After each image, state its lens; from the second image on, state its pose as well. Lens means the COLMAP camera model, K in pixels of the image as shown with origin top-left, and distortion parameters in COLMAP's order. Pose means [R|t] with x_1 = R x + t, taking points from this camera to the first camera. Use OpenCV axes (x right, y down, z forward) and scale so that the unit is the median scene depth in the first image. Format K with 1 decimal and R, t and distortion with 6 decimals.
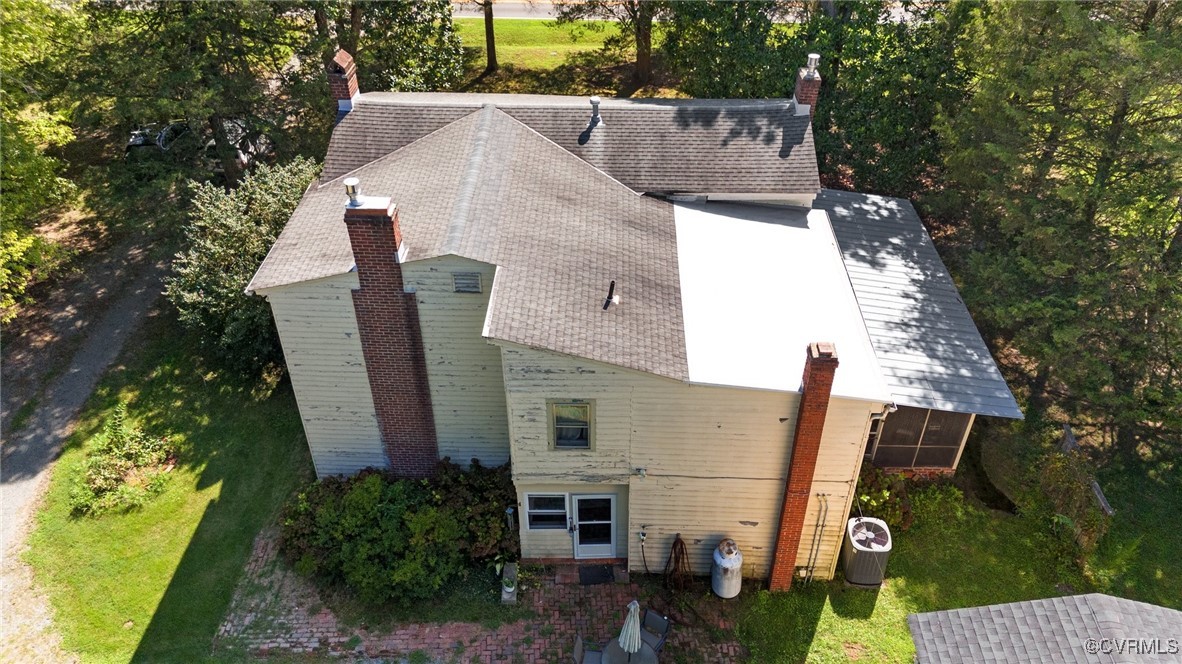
lens RADIAL K [[865.2, 0, 591.0], [0, 865.2, 332.0], [0, 0, 1]] dist [-0.002607, -0.000147]
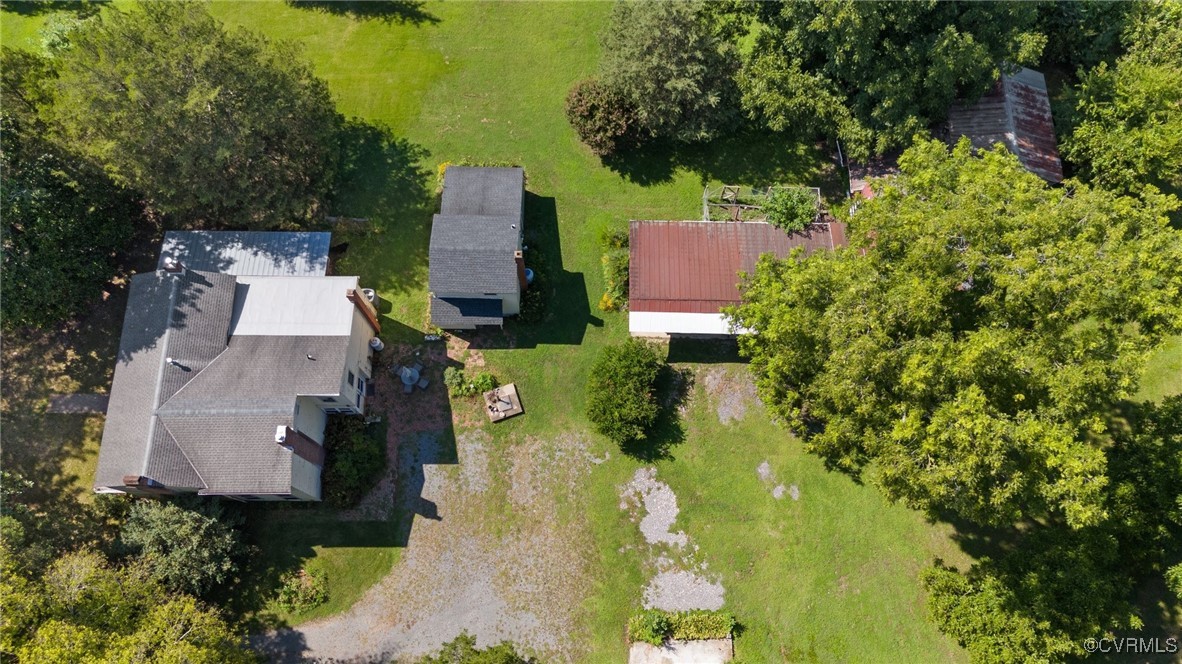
lens RADIAL K [[865.2, 0, 591.0], [0, 865.2, 332.0], [0, 0, 1]] dist [-0.002607, -0.000147]
pose [[-0.035448, -0.944832, 0.325633, -0.678180], [0.594099, 0.242088, 0.767098, -1.339184], [-0.803611, 0.220650, 0.552742, -1.057486]]
